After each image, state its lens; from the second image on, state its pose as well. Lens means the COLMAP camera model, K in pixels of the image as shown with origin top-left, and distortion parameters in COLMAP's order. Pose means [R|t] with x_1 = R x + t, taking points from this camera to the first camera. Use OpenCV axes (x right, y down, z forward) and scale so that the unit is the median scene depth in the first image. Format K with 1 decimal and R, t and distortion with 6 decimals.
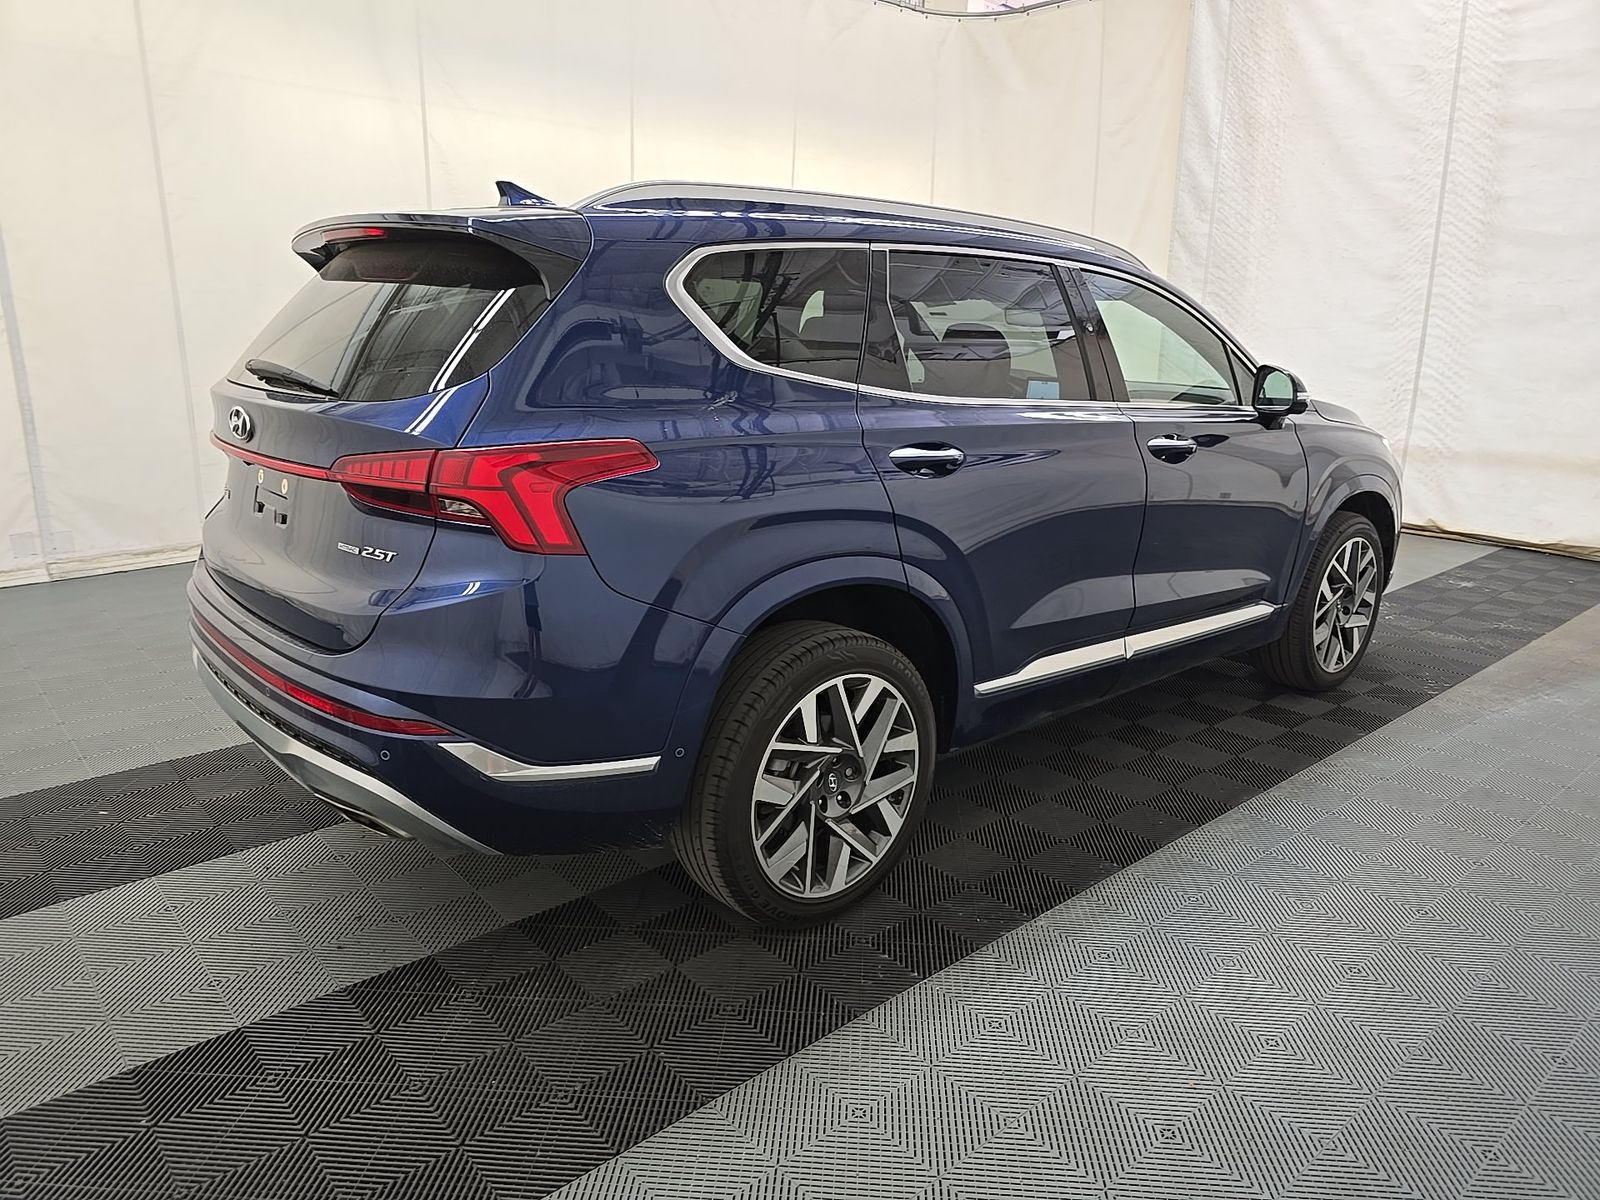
lens RADIAL K [[1096.1, 0, 797.7], [0, 1096.1, 591.8], [0, 0, 1]] dist [0.050577, -0.037082]
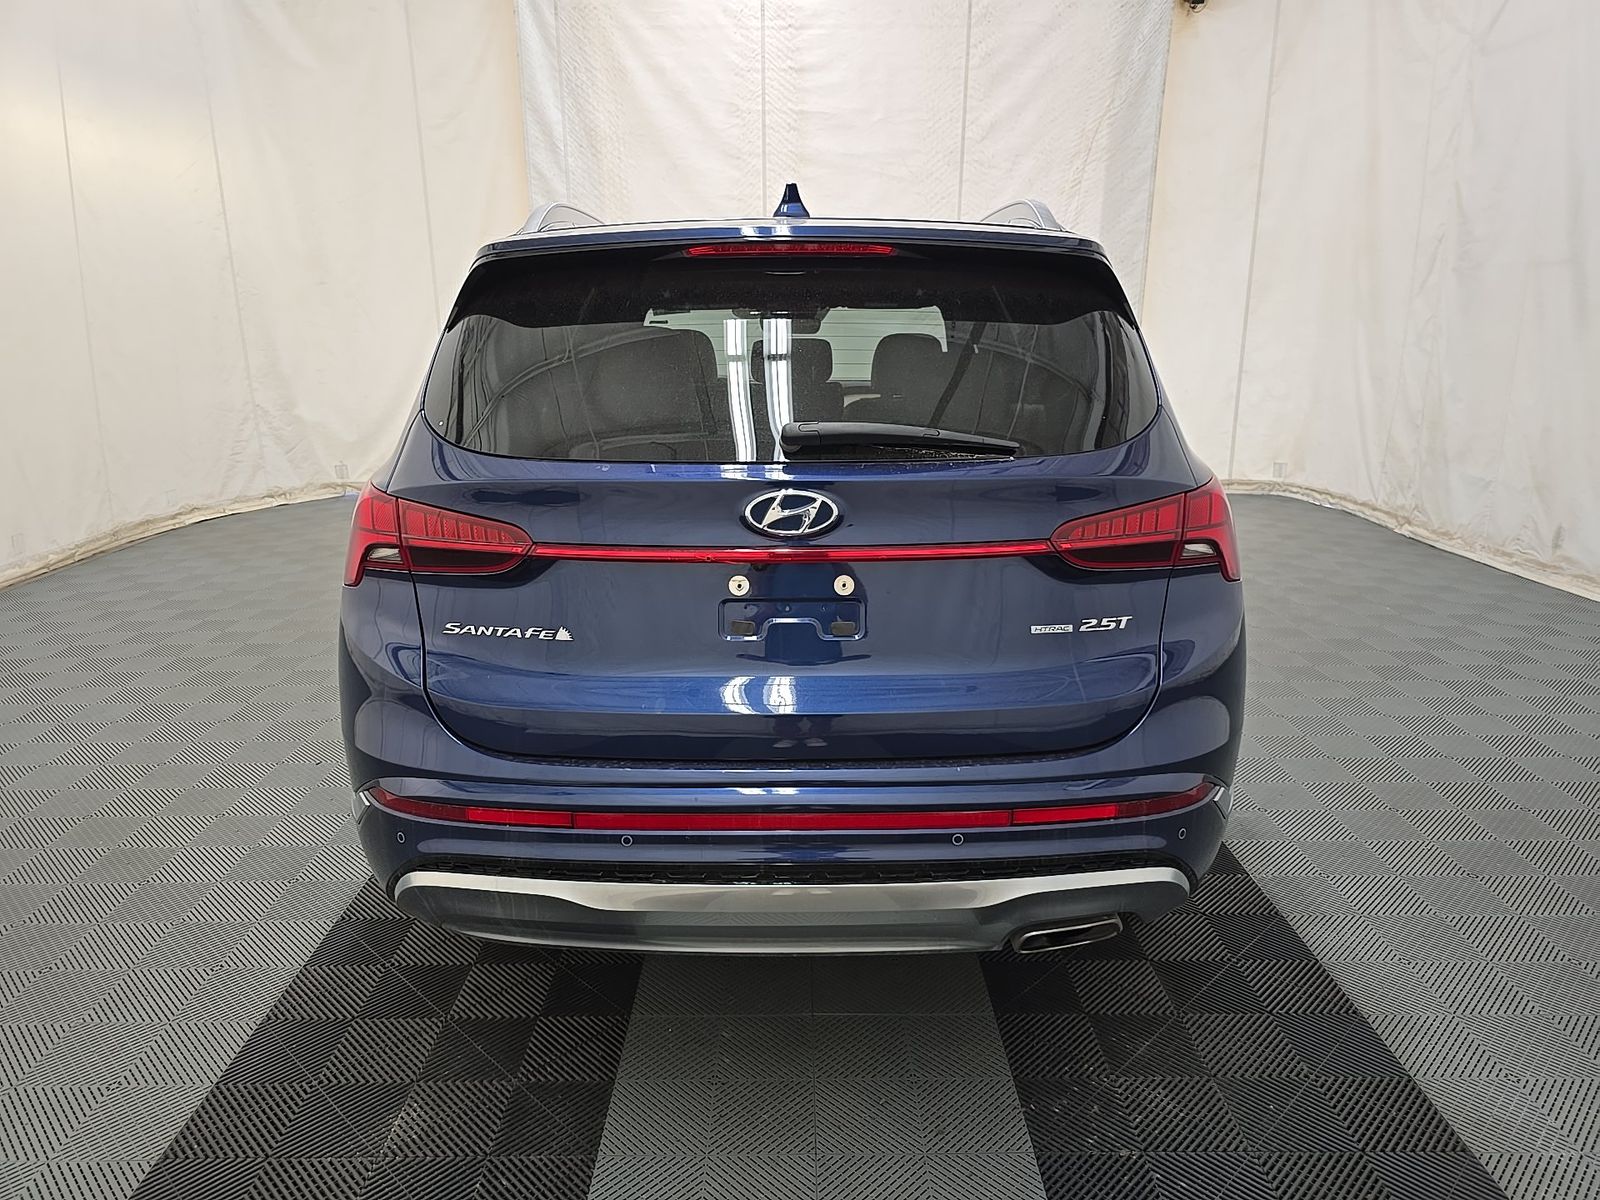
lens RADIAL K [[1096.1, 0, 797.7], [0, 1096.1, 591.8], [0, 0, 1]] dist [0.050577, -0.037082]
pose [[0.657085, -0.206770, 0.724904, -0.357851], [0.201008, 0.974887, 0.095871, -0.058784], [-0.726522, 0.082716, 0.682146, 0.177056]]
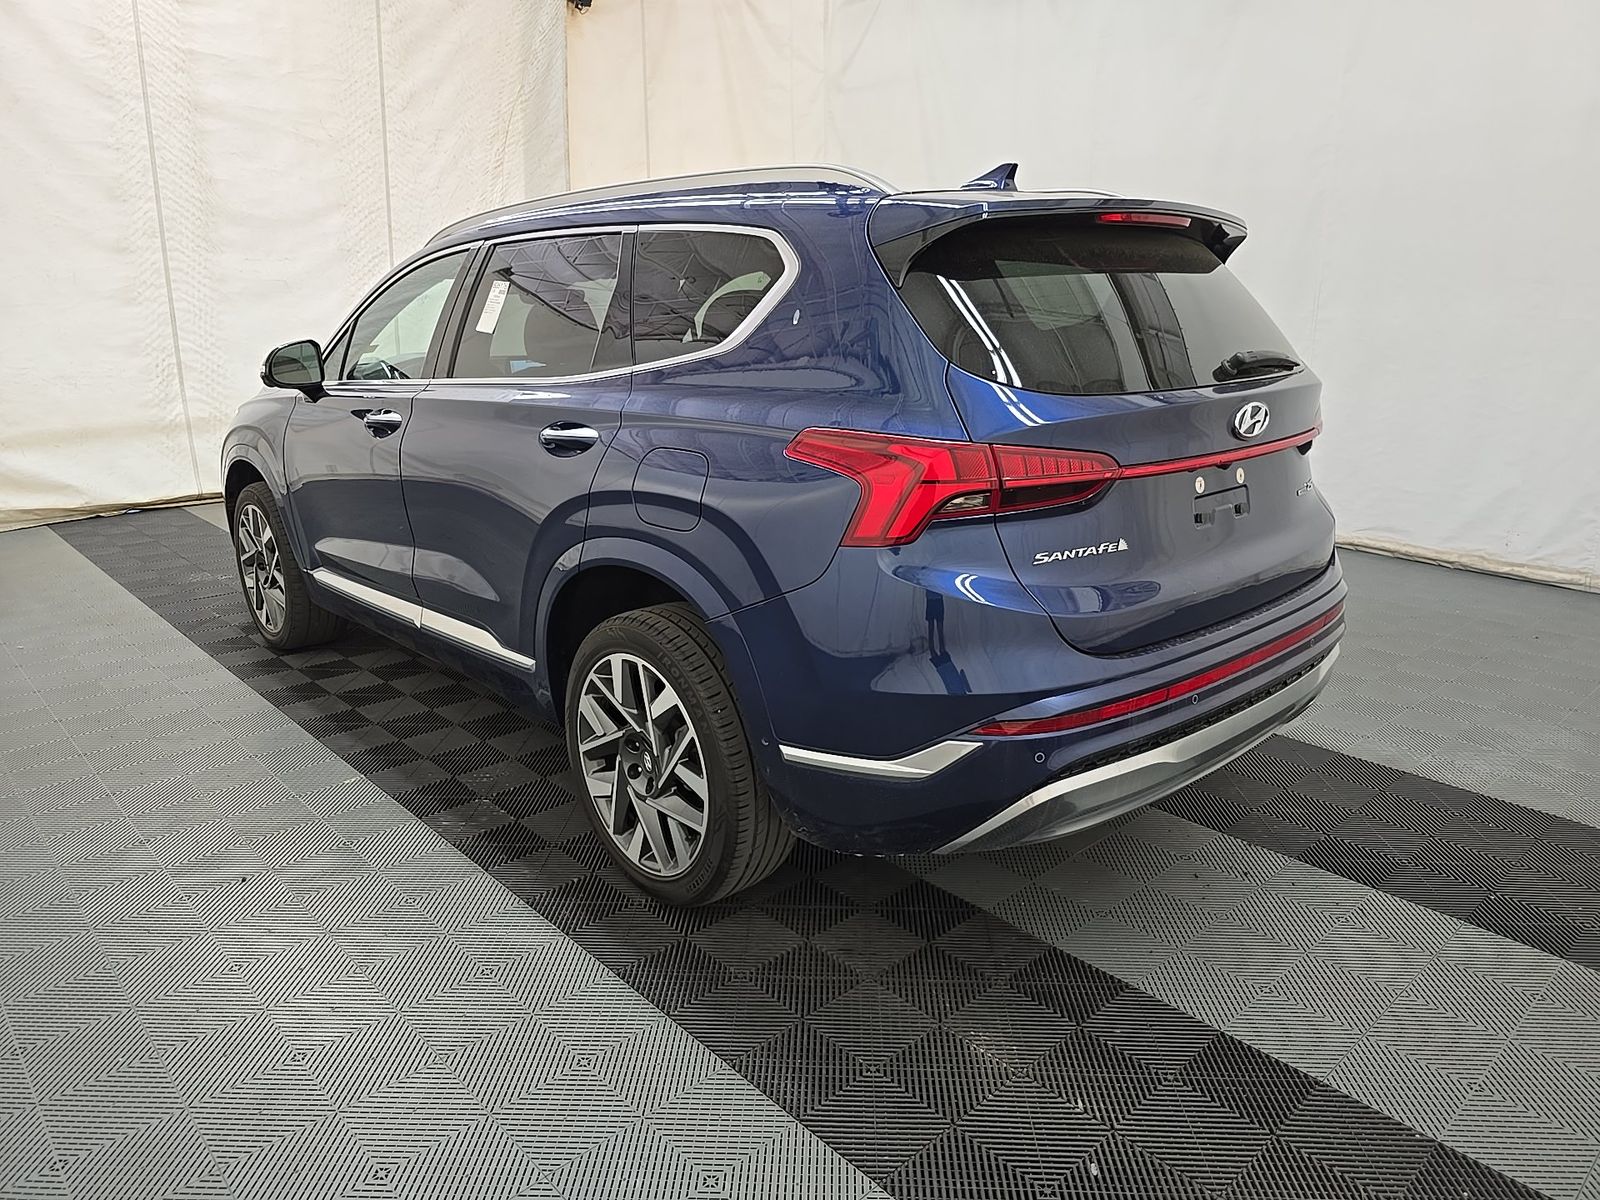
lens RADIAL K [[1096.1, 0, 797.7], [0, 1096.1, 591.8], [0, 0, 1]] dist [0.050577, -0.037082]
pose [[-0.022164, -0.278230, 0.960259, -0.501976], [0.251424, 0.928074, 0.274708, -0.129620], [-0.967623, 0.247521, 0.049384, 0.473283]]
